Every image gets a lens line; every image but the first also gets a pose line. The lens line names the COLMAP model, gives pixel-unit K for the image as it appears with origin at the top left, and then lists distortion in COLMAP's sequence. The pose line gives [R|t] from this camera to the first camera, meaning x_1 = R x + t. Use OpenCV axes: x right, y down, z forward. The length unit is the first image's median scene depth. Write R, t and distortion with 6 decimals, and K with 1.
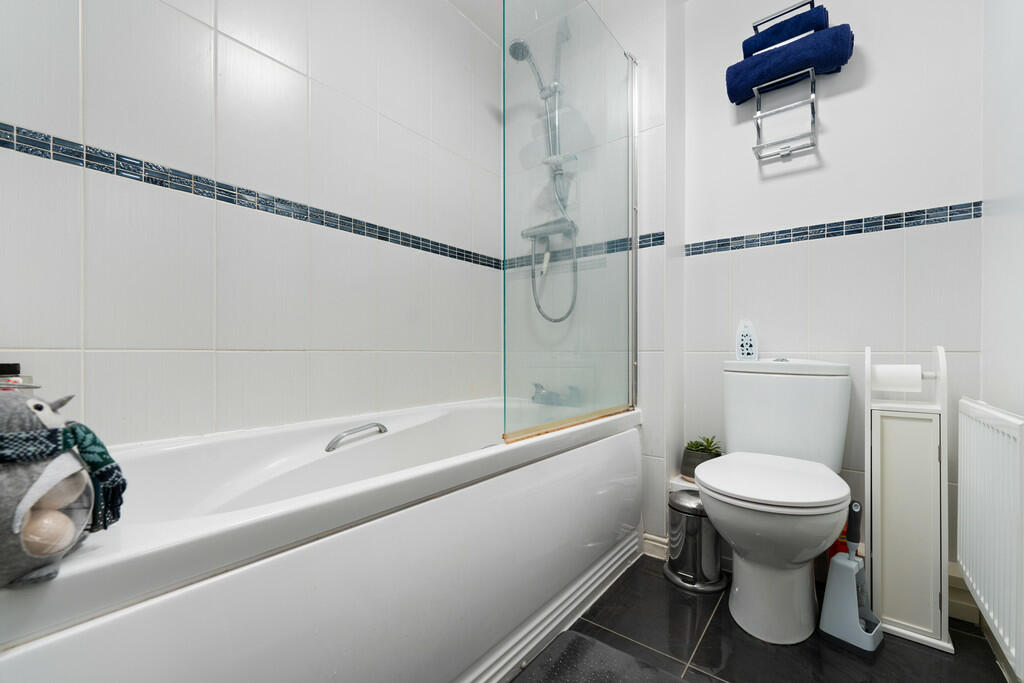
lens RADIAL K [[414.1, 0, 510.8], [0, 414.1, 354.0], [0, 0, 1]] dist [-0.001331, -0.000623]
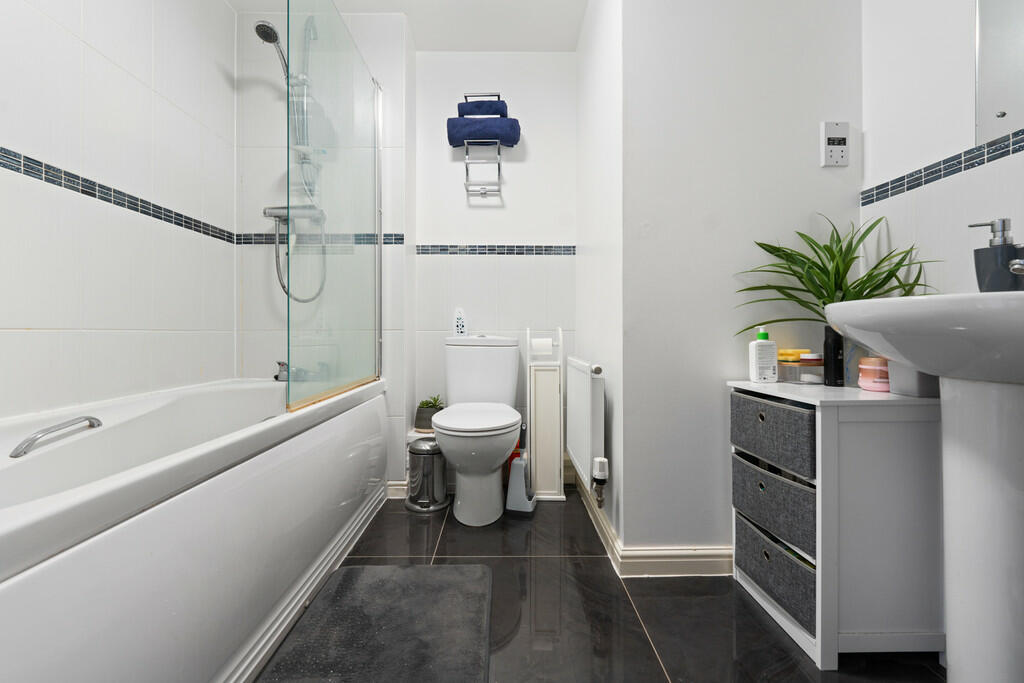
lens RADIAL K [[415.6, 0, 504.4], [0, 415.6, 332.0], [0, 0, 1]] dist [-0.002134, -0.000697]
pose [[0.779139, -0.001618, 0.626849, -0.181502], [0.002774, 0.999996, -0.000868, 0.000677], [-0.626845, 0.002415, 0.779140, -0.165515]]
